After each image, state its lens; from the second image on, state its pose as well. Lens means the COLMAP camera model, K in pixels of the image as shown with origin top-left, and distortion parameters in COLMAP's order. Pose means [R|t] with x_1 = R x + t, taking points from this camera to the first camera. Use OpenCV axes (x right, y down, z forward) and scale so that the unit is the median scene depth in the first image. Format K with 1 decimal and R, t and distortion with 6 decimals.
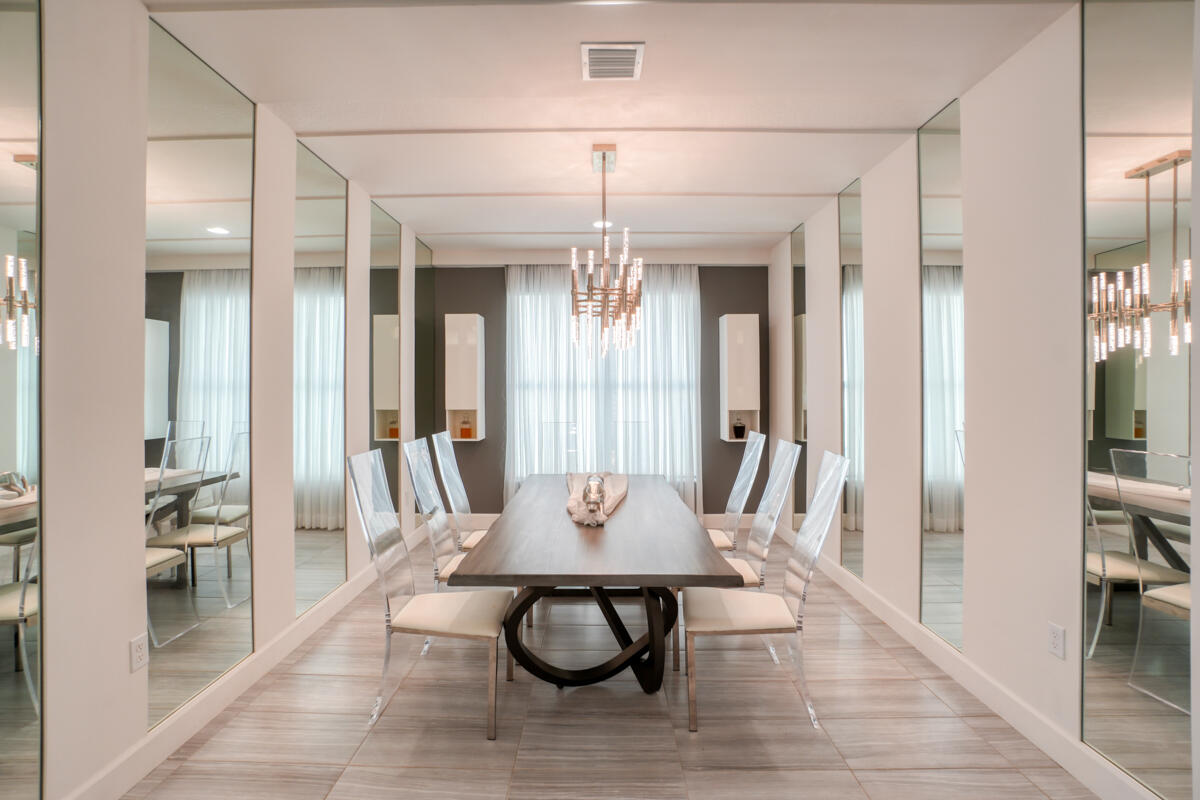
lens RADIAL K [[540.4, 0, 592.1], [0, 540.4, 379.0], [0, 0, 1]] dist [-0.051874, 0.017372]
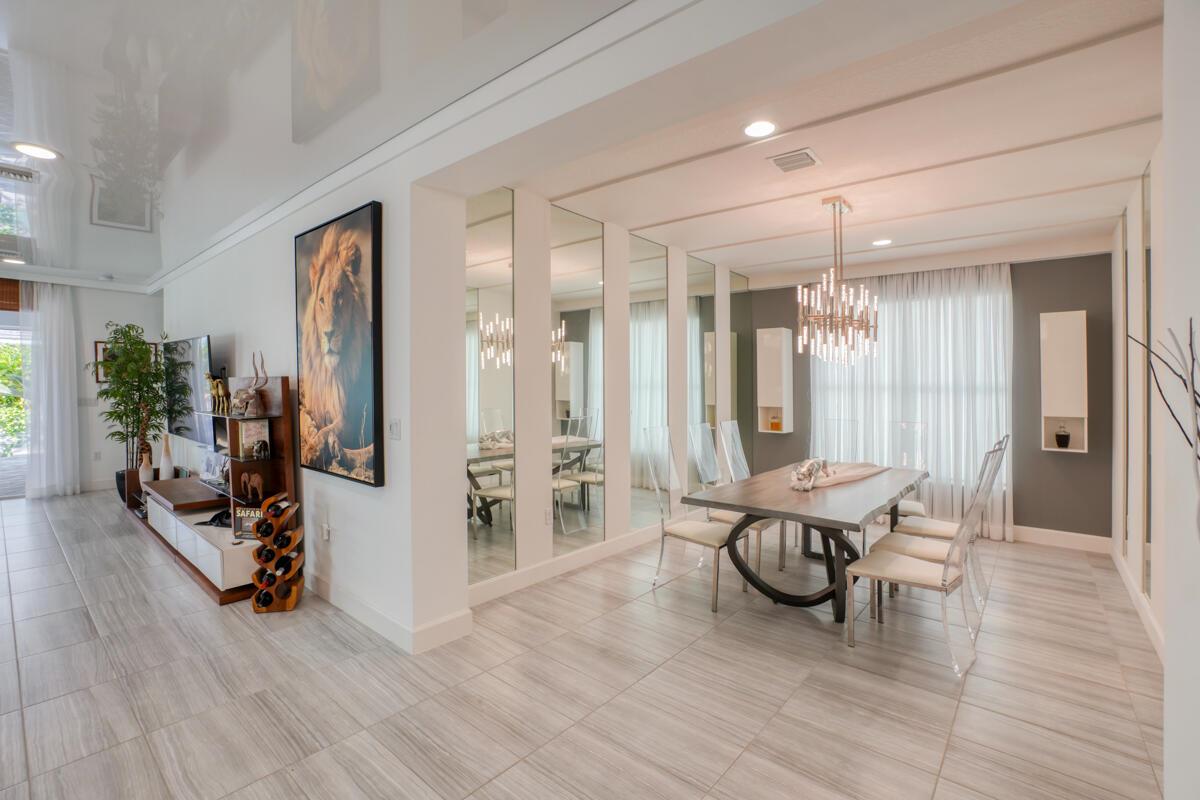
lens RADIAL K [[540.4, 0, 603.7], [0, 540.4, 393.6], [0, 0, 1]] dist [-0.051874, 0.017372]
pose [[0.777050, 0.018930, -0.629154, 0.294395], [-0.001369, 0.999596, 0.028385, -0.008325], [0.629438, -0.021195, 0.776762, -0.235367]]
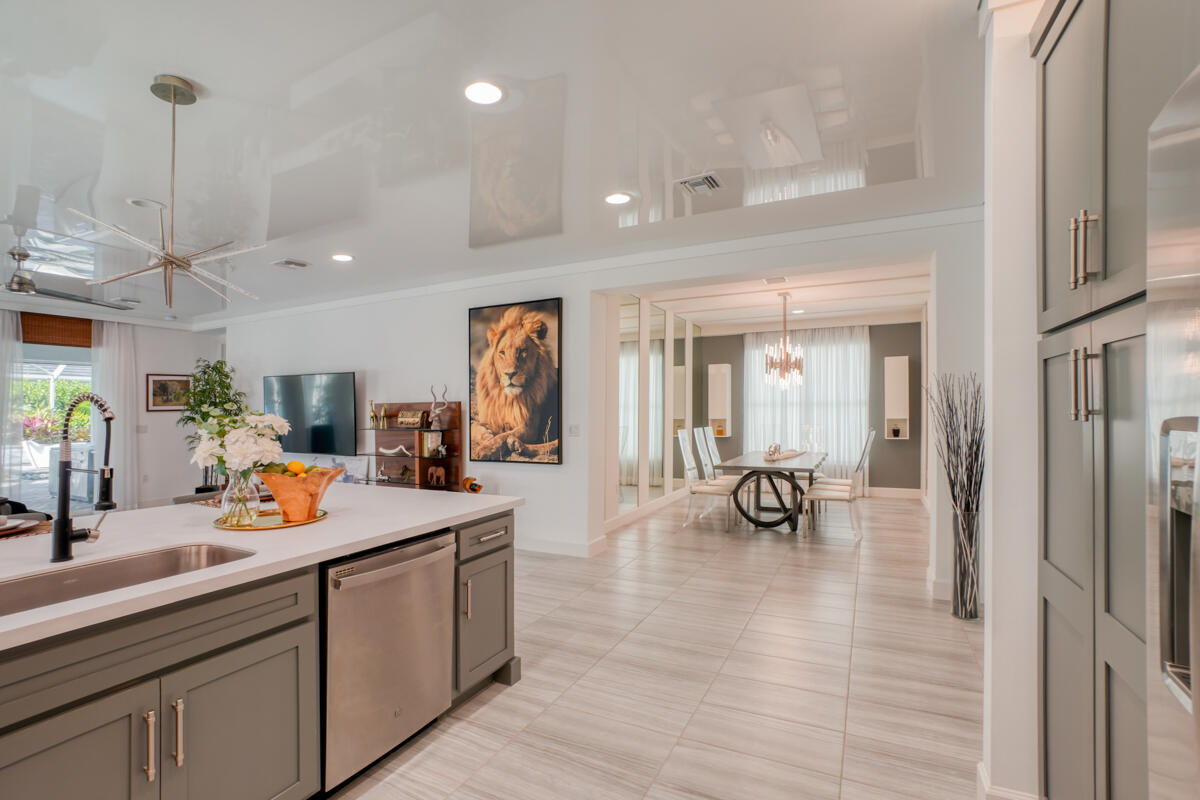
lens RADIAL K [[540.4, 0, 598.5], [0, 540.4, 438.2], [0, 0, 1]] dist [-0.051874, 0.017372]
pose [[0.899381, 0.018874, -0.436757, 0.226574], [0.013215, 0.997437, 0.070315, -0.009348], [0.436965, -0.069012, 0.896827, -0.964863]]
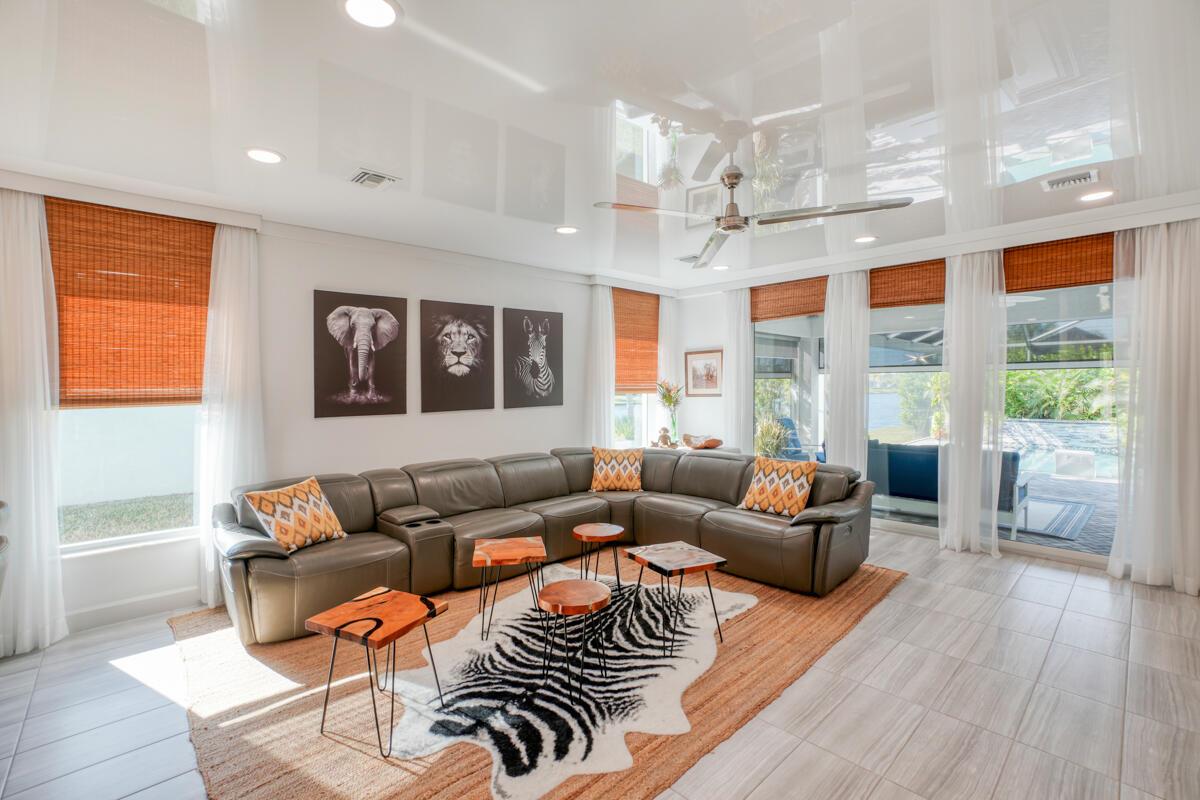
lens RADIAL K [[540.4, 0, 589.6], [0, 540.4, 403.0], [0, 0, 1]] dist [-0.051874, 0.017372]
pose [[-0.721726, 0.033673, -0.691359, -0.637041], [0.024198, 0.999433, 0.023418, -0.027108], [0.691756, 0.000172, -0.722131, -0.091939]]
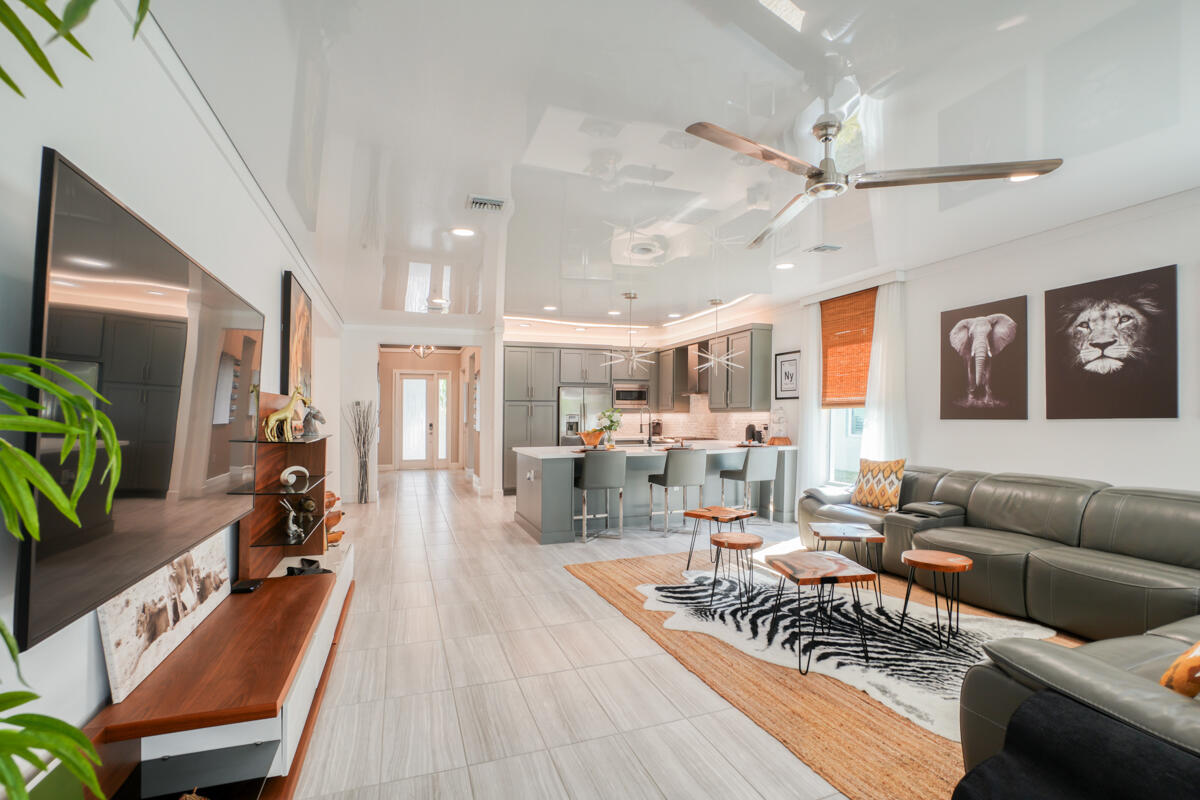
lens RADIAL K [[540.4, 0, 604.5], [0, 540.4, 414.1], [0, 0, 1]] dist [-0.051874, 0.017372]
pose [[-0.374660, 0.007990, 0.927128, -1.821574], [-0.010967, 0.999855, -0.013048, 0.026473], [-0.927098, -0.015056, -0.374518, -0.033098]]
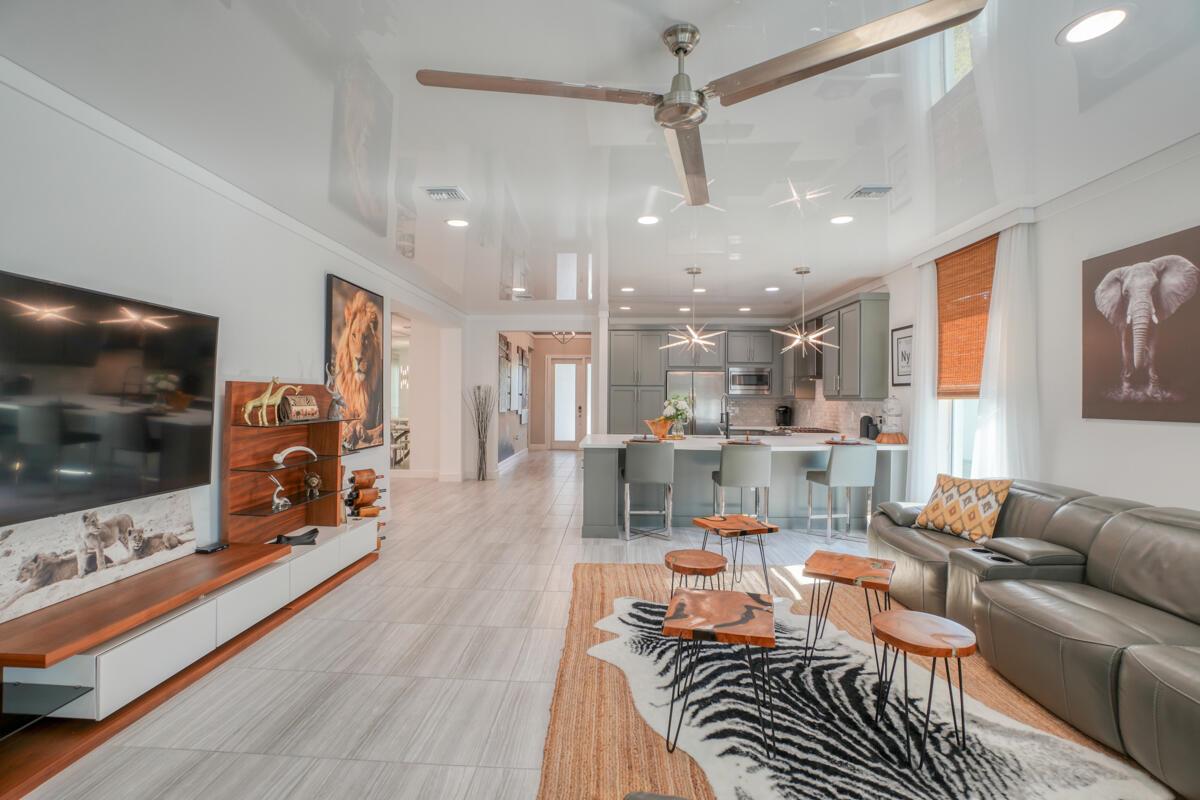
lens RADIAL K [[540.4, 0, 596.1], [0, 540.4, 392.8], [0, 0, 1]] dist [-0.051874, 0.017372]
pose [[0.014768, 0.011302, 0.999827, -1.810119], [-0.025745, 0.999609, -0.010920, 0.003052], [-0.999559, -0.025580, 0.015053, -0.446840]]
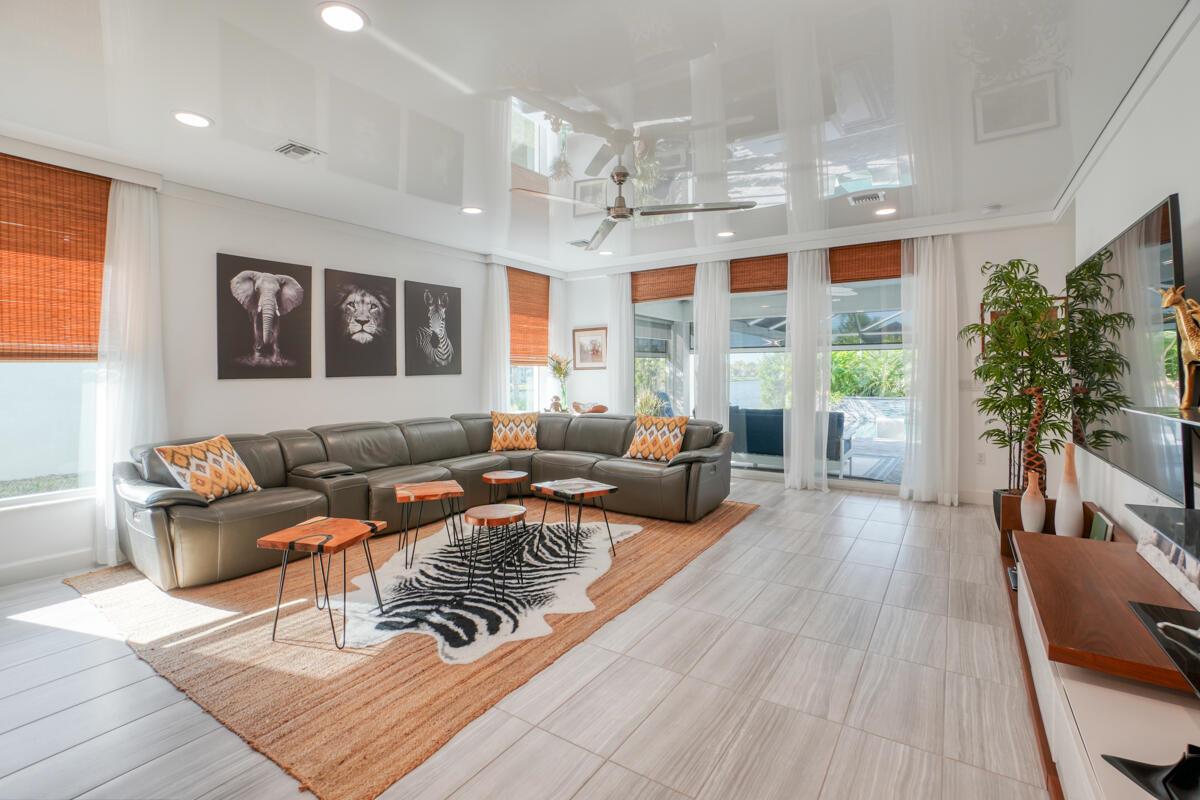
lens RADIAL K [[540.4, 0, 585.7], [0, 540.4, 389.1], [0, 0, 1]] dist [-0.051874, 0.017372]
pose [[-0.555709, 0.029176, -0.830865, -0.501281], [0.024262, 0.999528, 0.018871, 0.032034], [0.831023, -0.009671, -0.556154, -0.036824]]
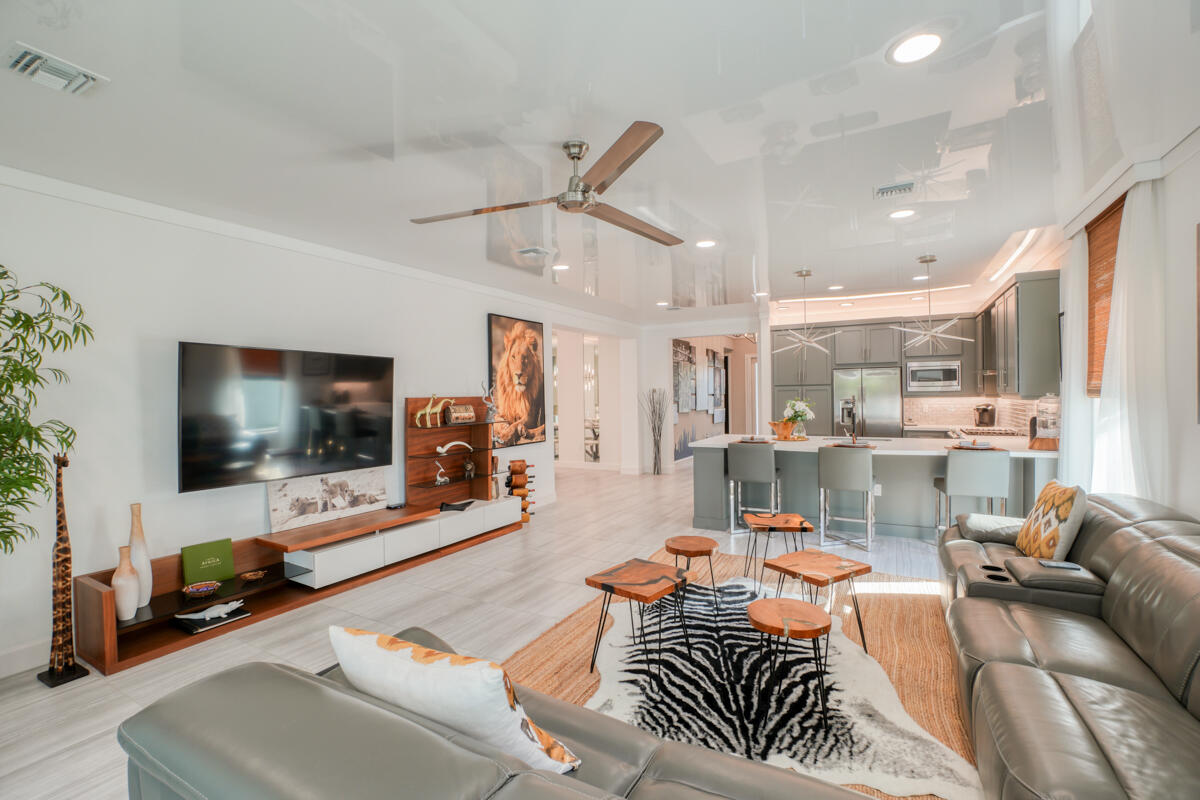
lens RADIAL K [[540.4, 0, 590.2], [0, 540.4, 393.9], [0, 0, 1]] dist [-0.051874, 0.017372]
pose [[0.474743, -0.002350, 0.880121, -1.908463], [-0.002609, 0.999988, 0.004077, -0.024824], [-0.880121, -0.004231, 0.474731, -0.846072]]
